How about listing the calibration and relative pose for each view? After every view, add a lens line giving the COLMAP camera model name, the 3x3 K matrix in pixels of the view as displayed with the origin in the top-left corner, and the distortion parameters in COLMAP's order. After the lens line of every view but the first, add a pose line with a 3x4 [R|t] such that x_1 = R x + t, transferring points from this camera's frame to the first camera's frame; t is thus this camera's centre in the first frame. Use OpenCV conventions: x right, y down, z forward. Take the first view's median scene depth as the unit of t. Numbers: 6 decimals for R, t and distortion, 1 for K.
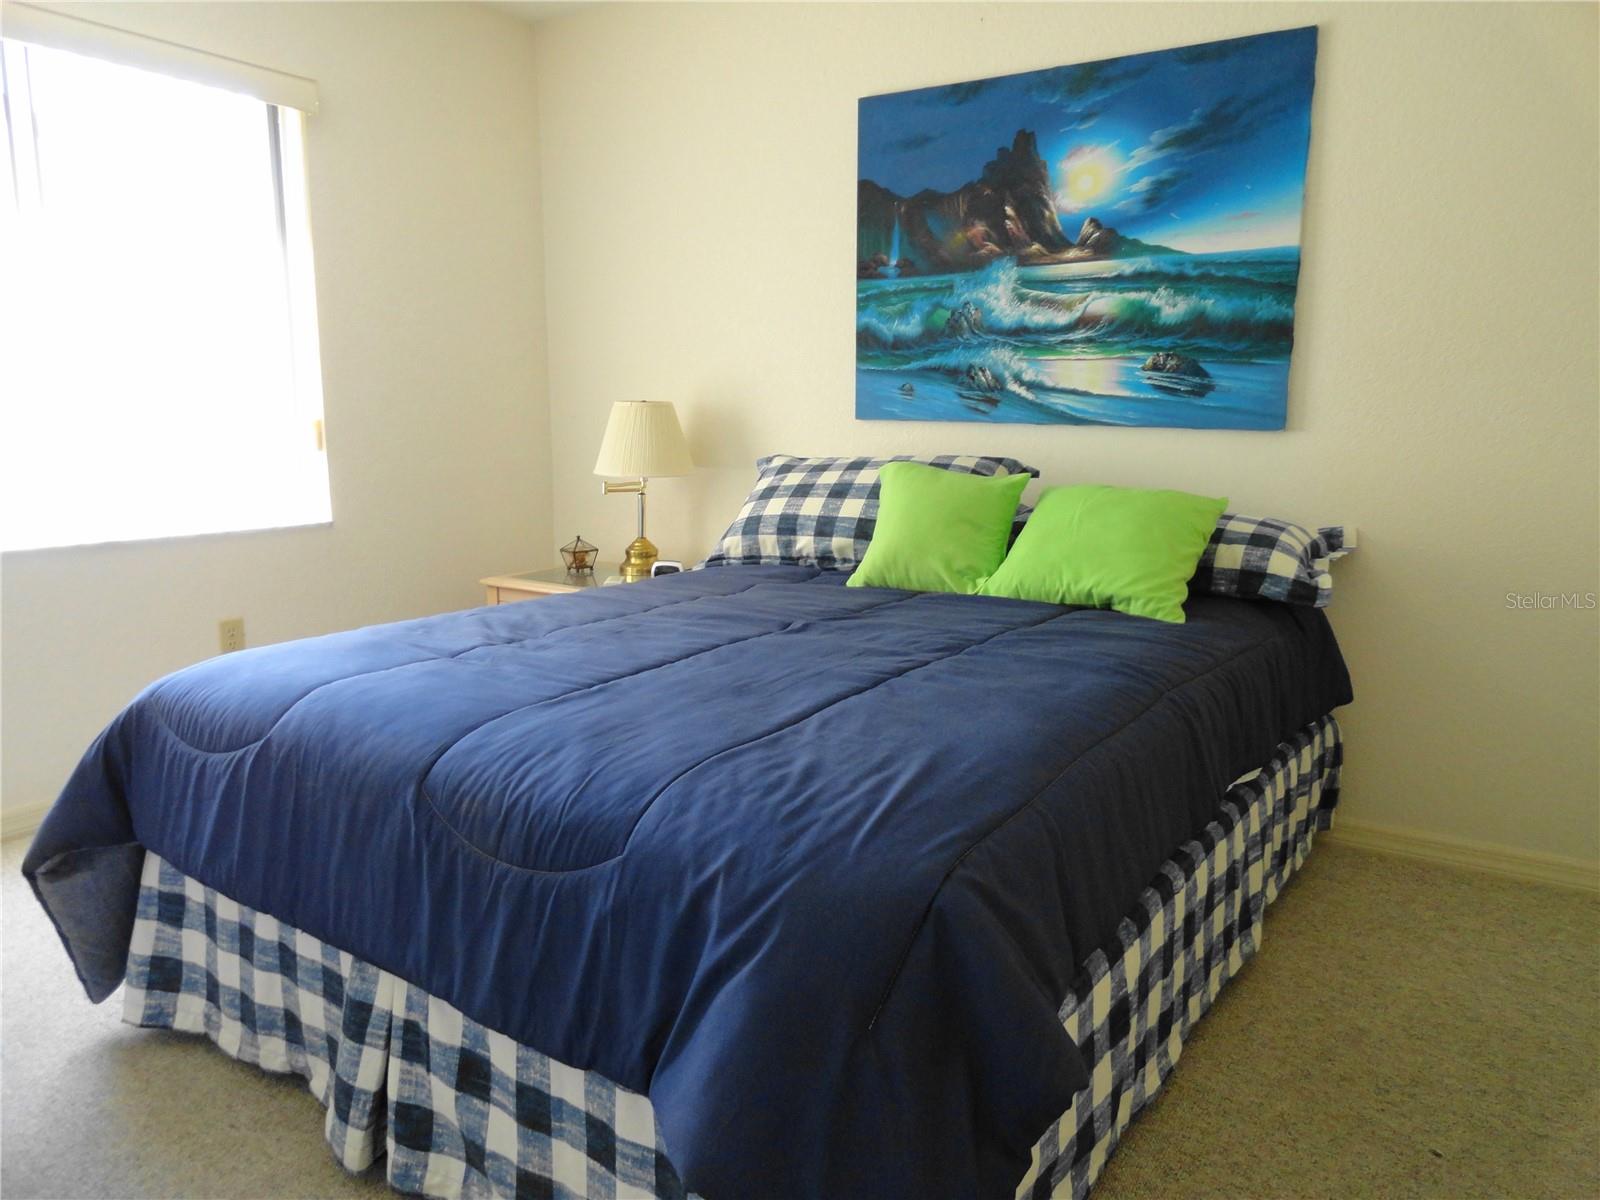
lens RADIAL K [[1102.4, 0, 805.8], [0, 1102.4, 595.3], [0, 0, 1]] dist [-0.000434, 0.003340]
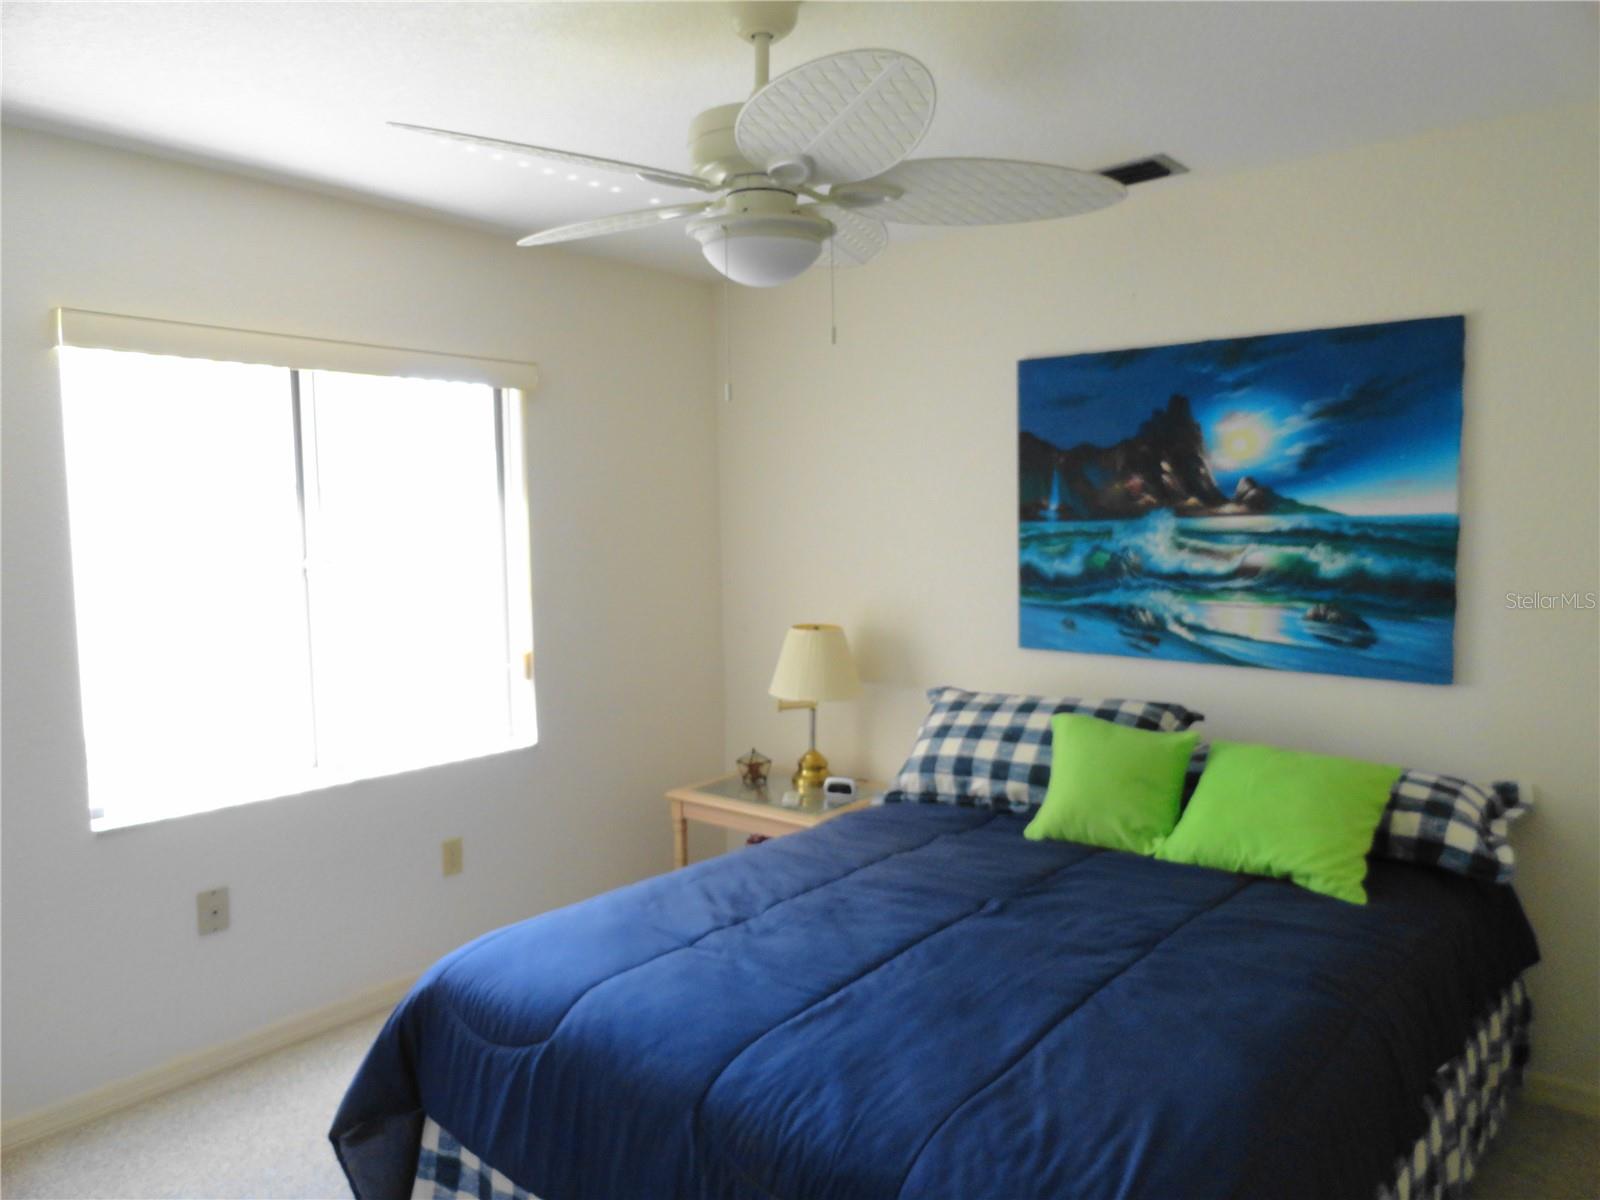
lens RADIAL K [[1109.2, 0, 801.7], [0, 1109.2, 592.9], [0, 0, 1]] dist [0.002275, -0.000496]
pose [[0.994354, -0.012726, -0.105343, -0.060220], [0.002876, 0.995649, -0.093135, -0.139955], [0.106070, 0.092306, 0.990065, -0.101620]]
